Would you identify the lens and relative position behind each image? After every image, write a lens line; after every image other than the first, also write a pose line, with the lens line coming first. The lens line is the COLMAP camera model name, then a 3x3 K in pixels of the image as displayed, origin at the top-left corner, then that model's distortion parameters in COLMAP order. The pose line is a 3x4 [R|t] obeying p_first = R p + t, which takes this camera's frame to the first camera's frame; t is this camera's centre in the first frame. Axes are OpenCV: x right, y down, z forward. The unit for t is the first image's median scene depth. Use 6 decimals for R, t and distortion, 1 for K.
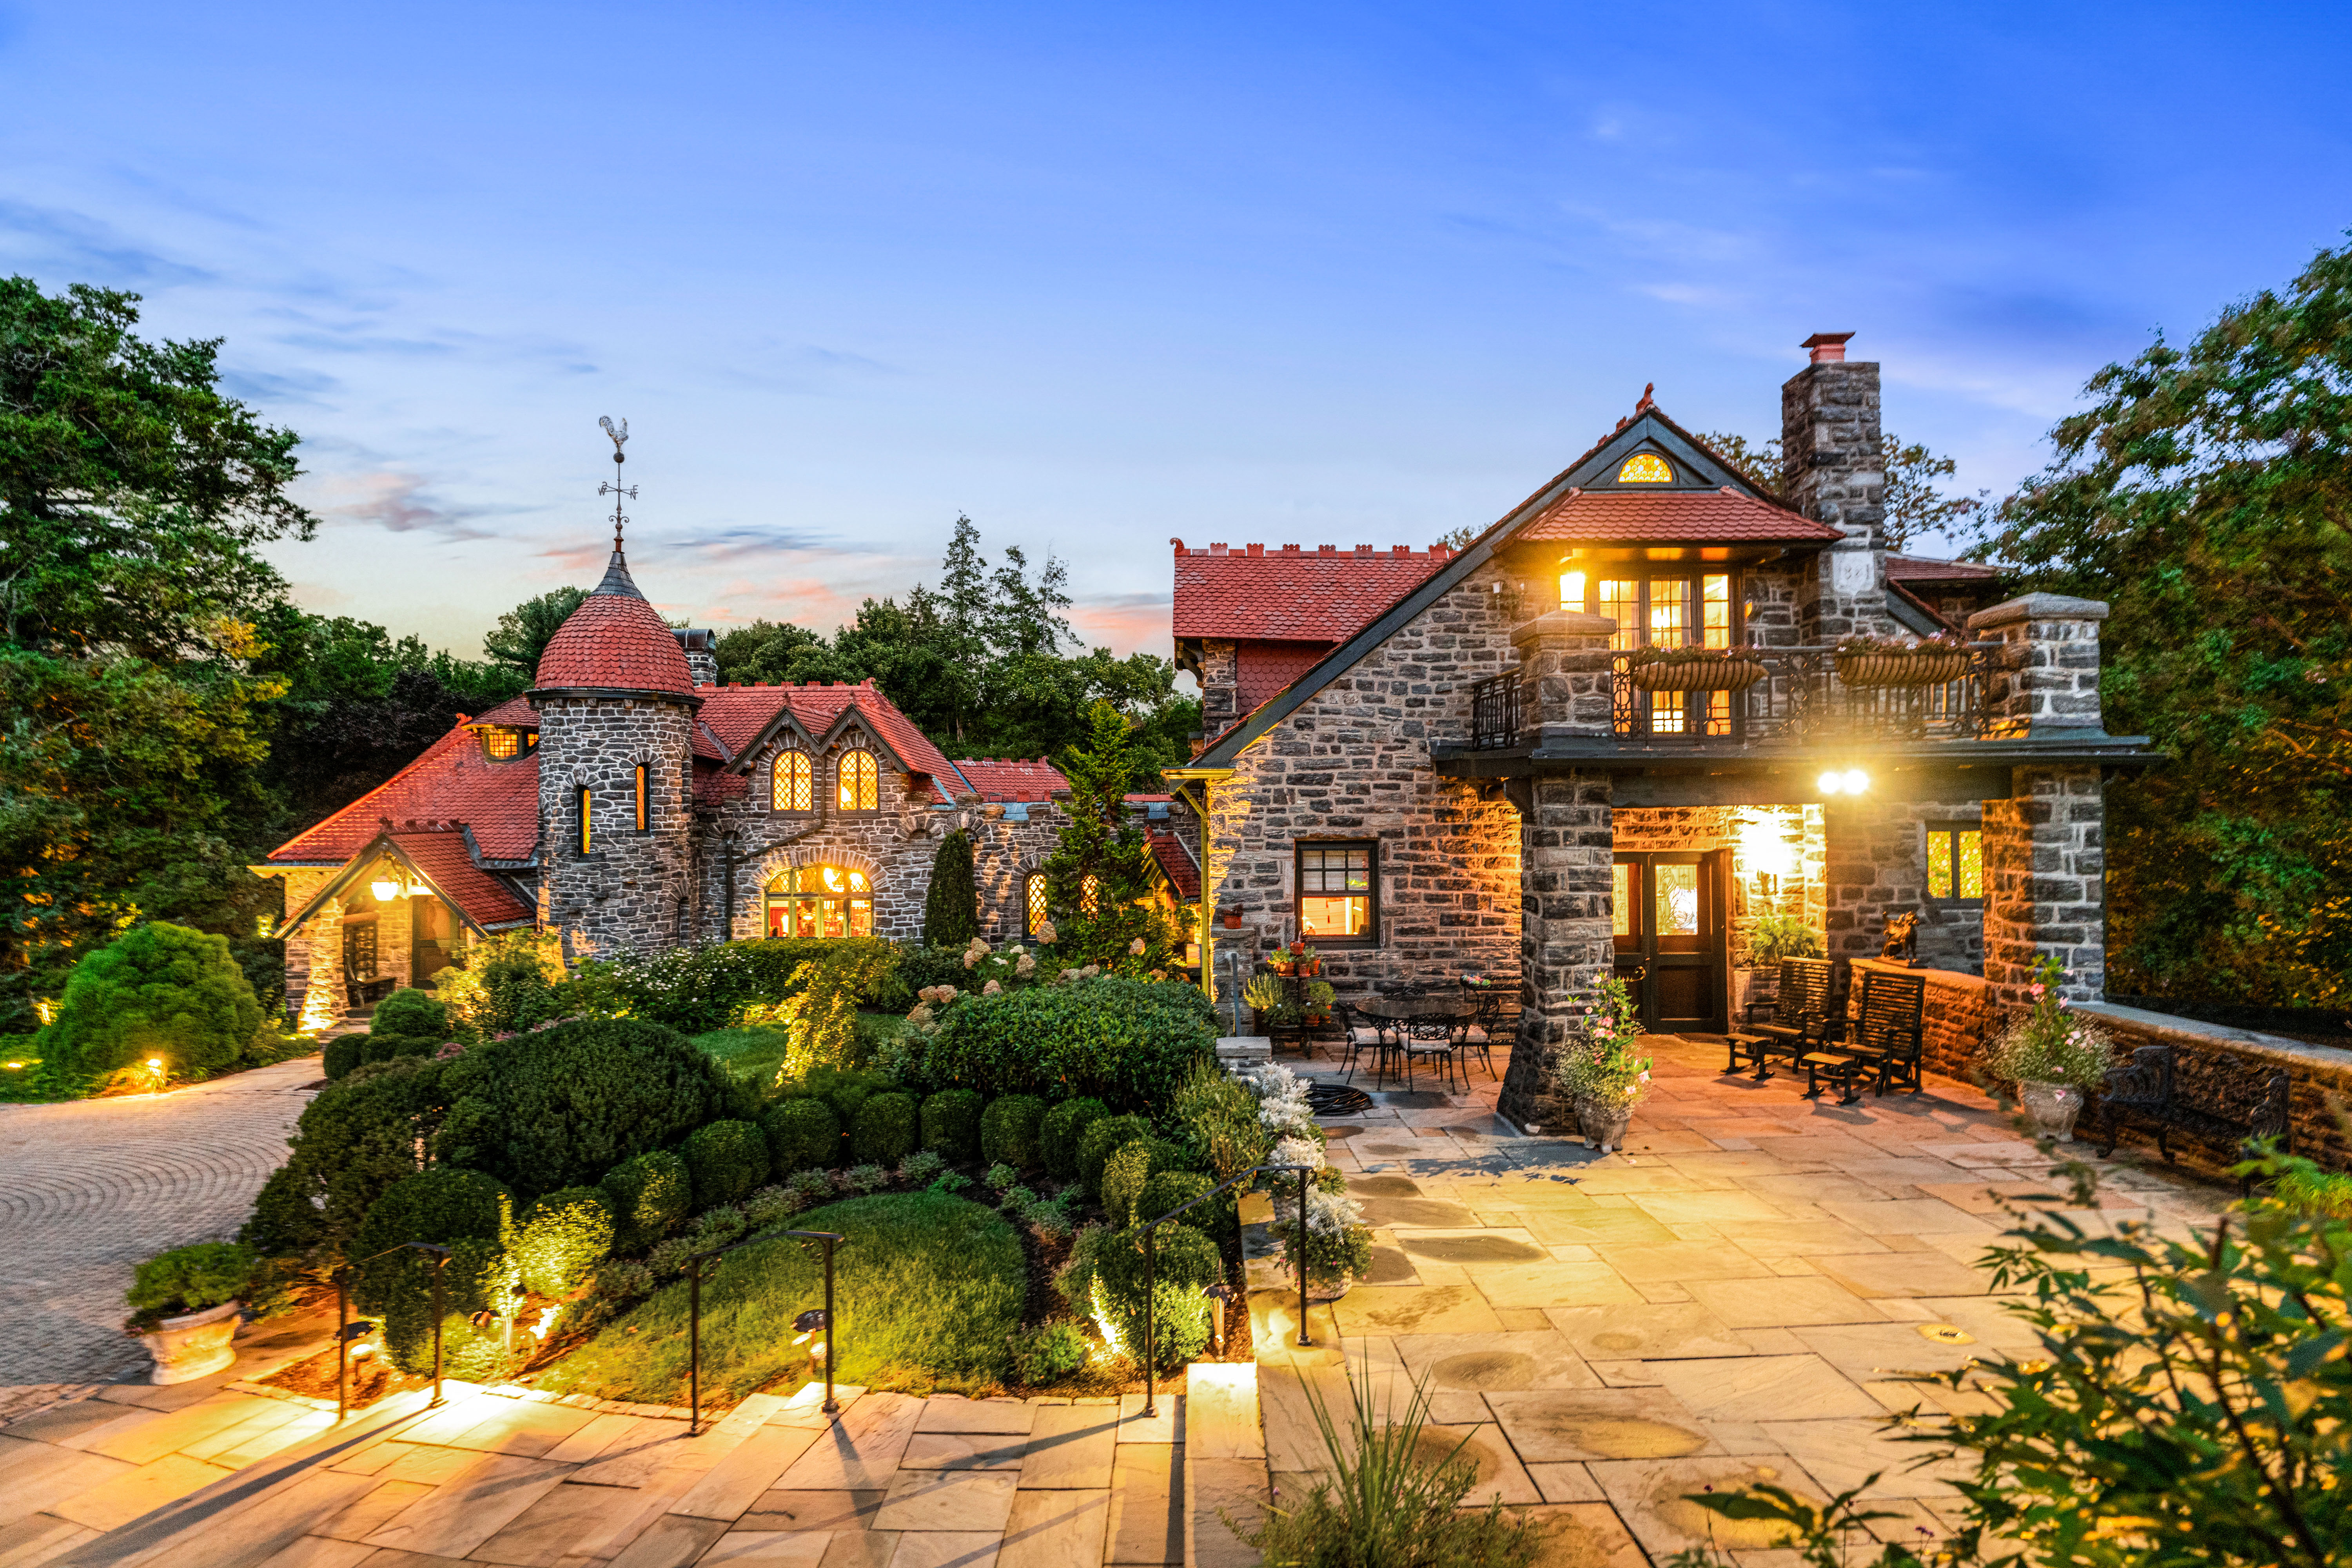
lens RADIAL K [[1136.5, 0, 1180.5], [0, 1136.5, 779.9], [0, 0, 1]] dist [0.003637, -0.001244]
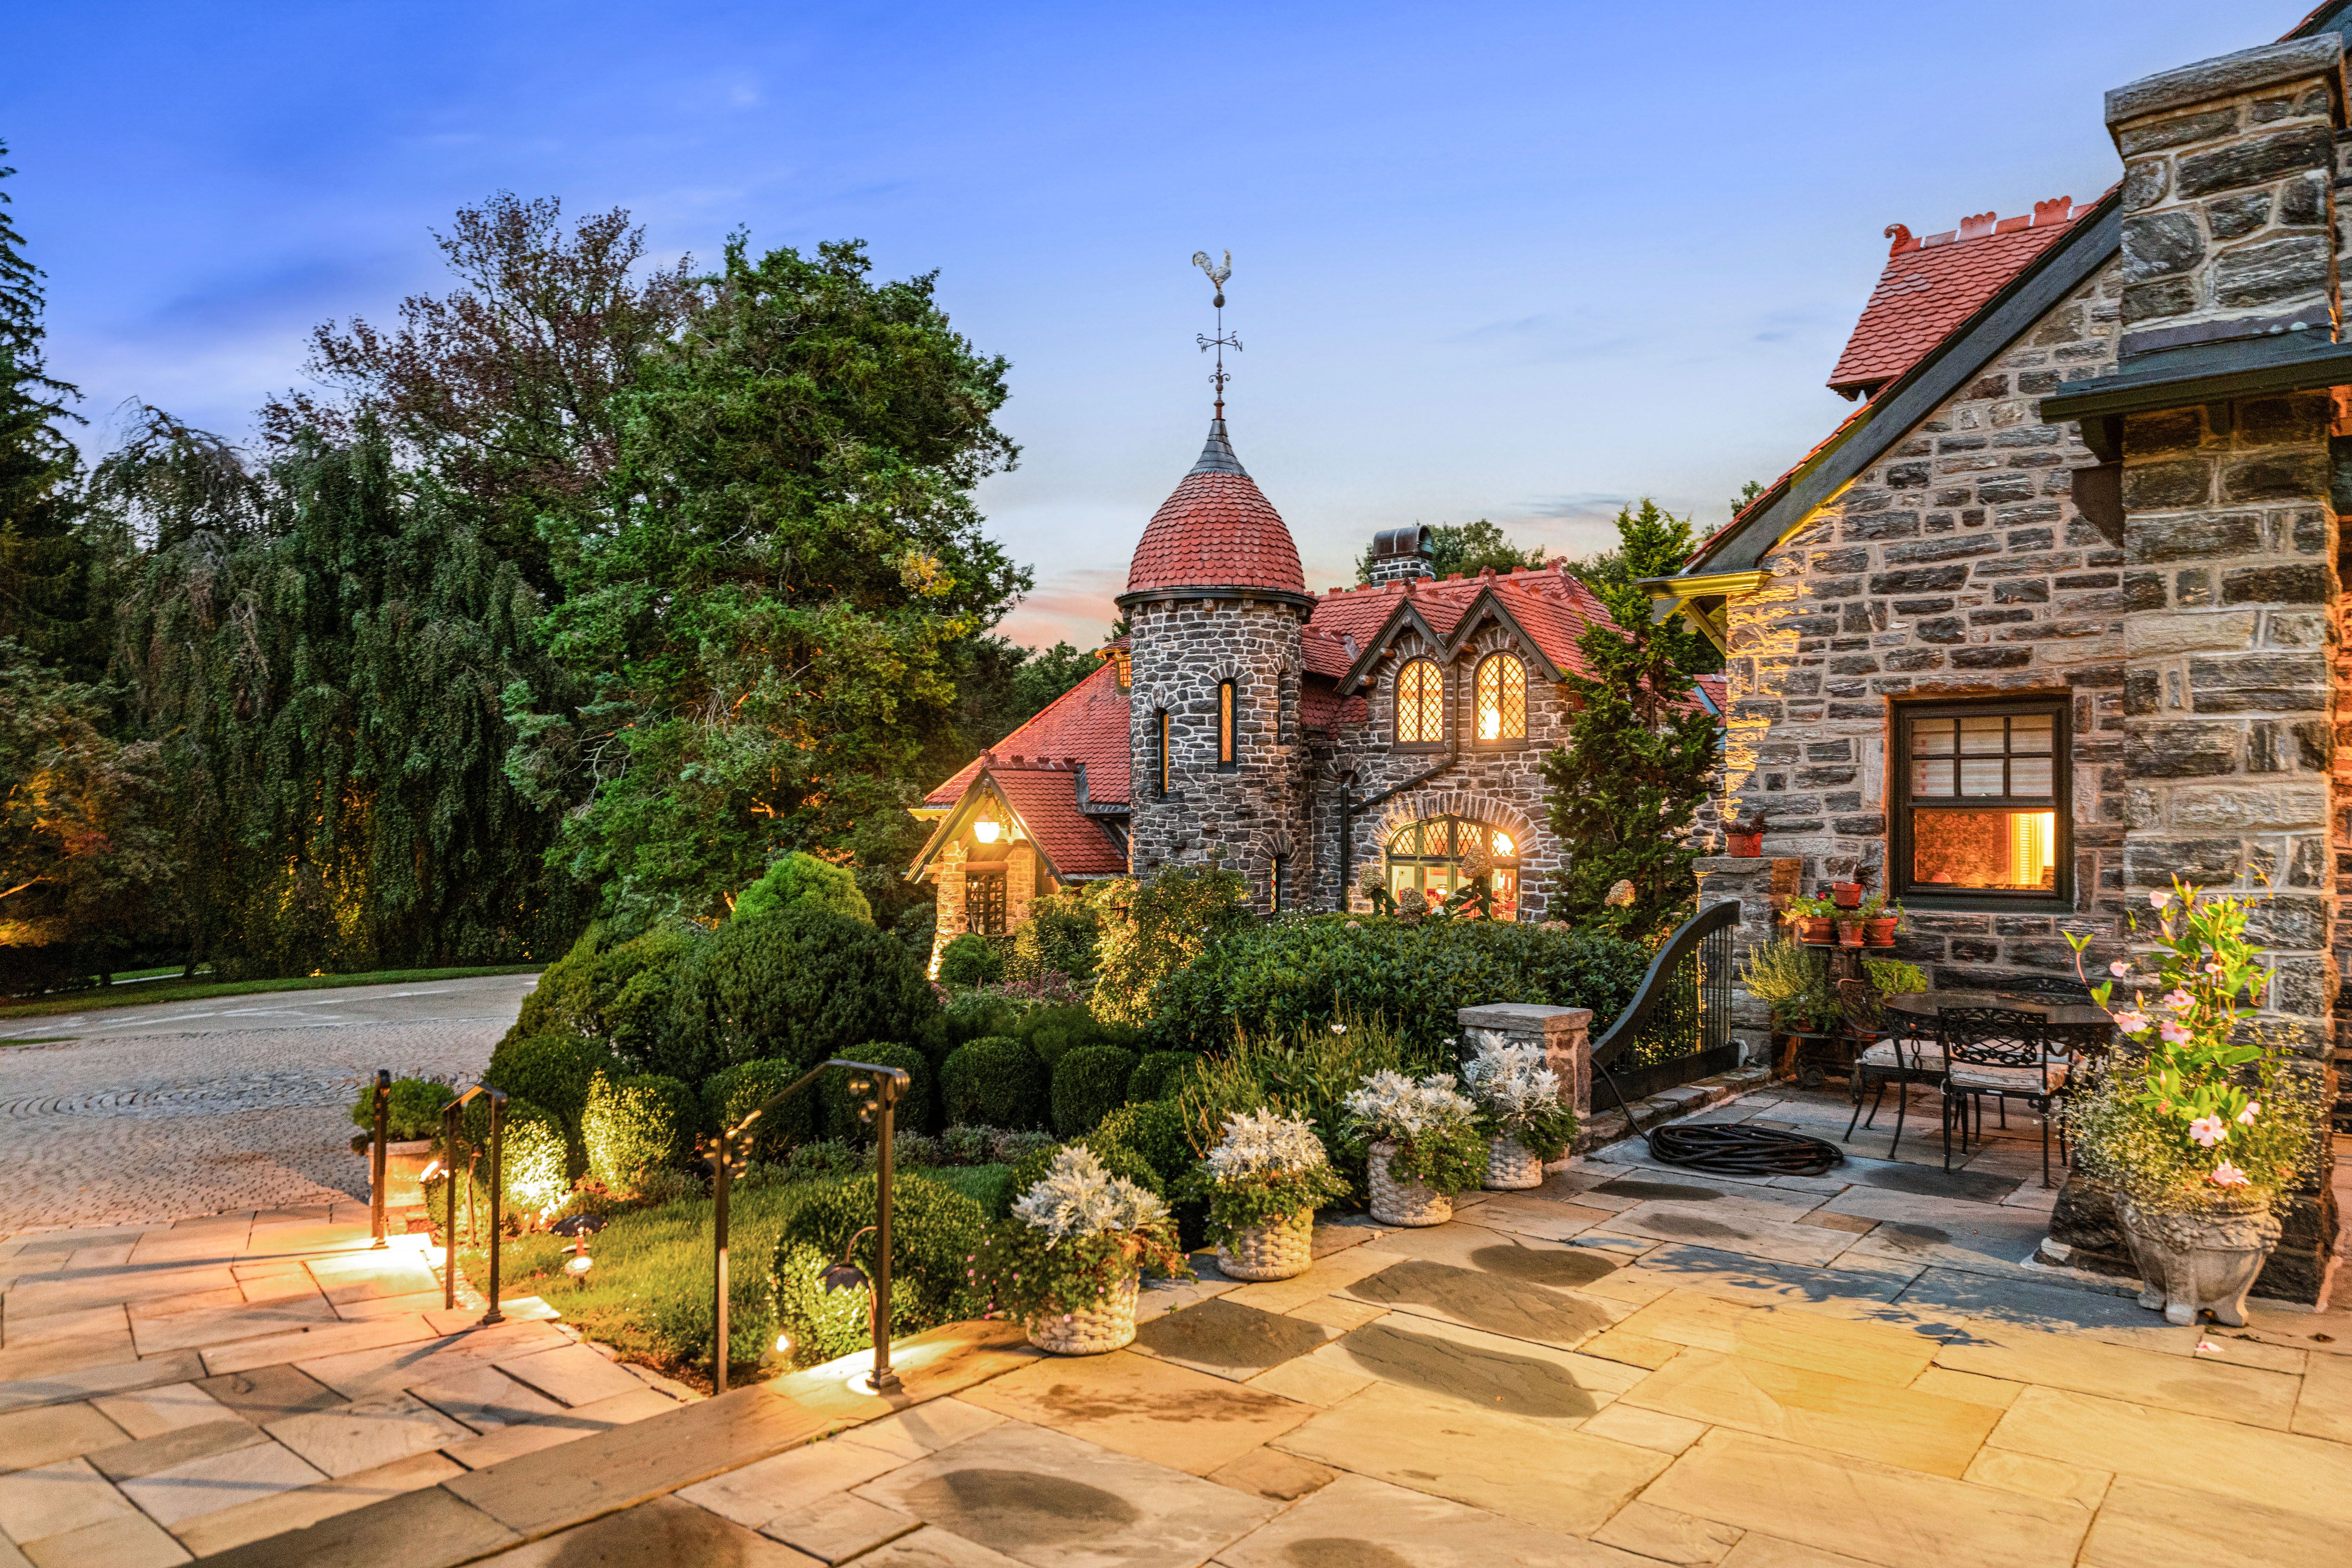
lens RADIAL K [[1573.0, 0, 1173.5], [0, 1573.0, 786.9], [0, 0, 1]] dist [0.006230, -0.003434]
pose [[0.759142, -0.002745, -0.650919, 0.212227], [0.003835, 0.999993, 0.000255, 0.060415], [0.650914, -0.002690, 0.759147, 0.151259]]
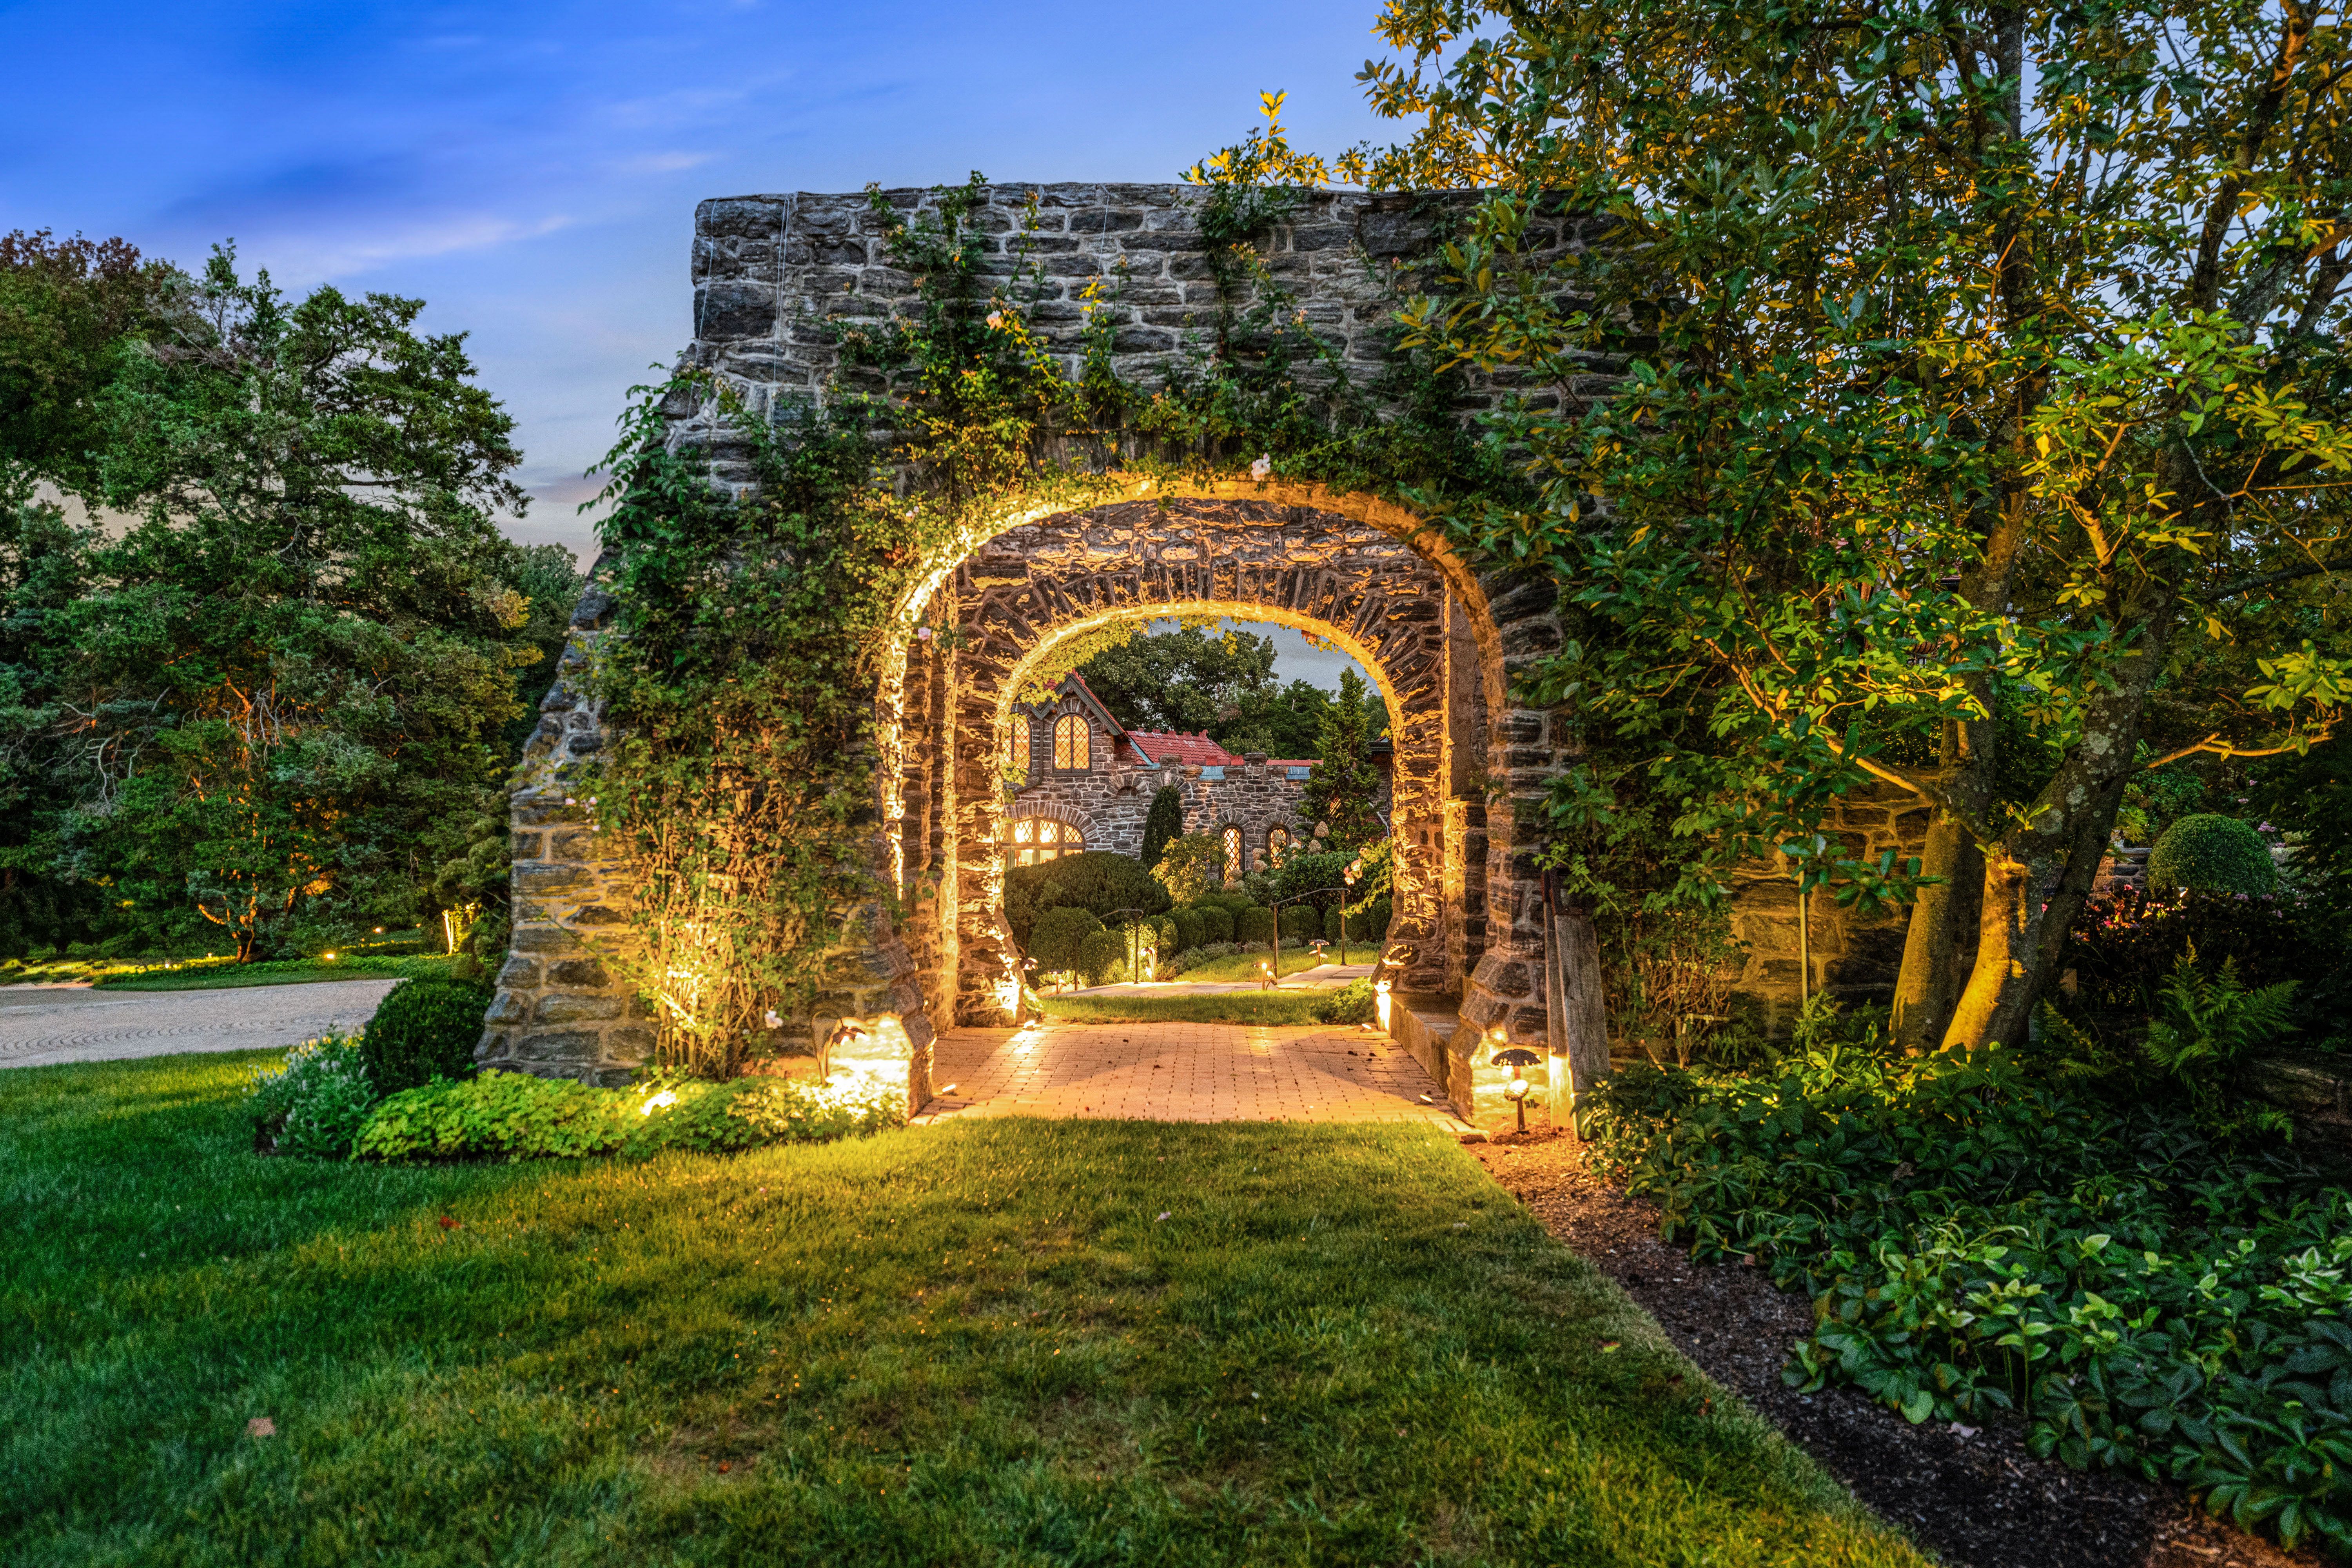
lens RADIAL K [[1608.8, 0, 1171.7], [0, 1608.8, 789.8], [0, 0, 1]] dist [0.001598, 0.000727]
pose [[0.999827, 0.009678, -0.015912, -0.177432], [-0.009879, 0.999872, -0.012602, 0.072915], [0.015788, 0.012757, 0.999794, -0.628512]]
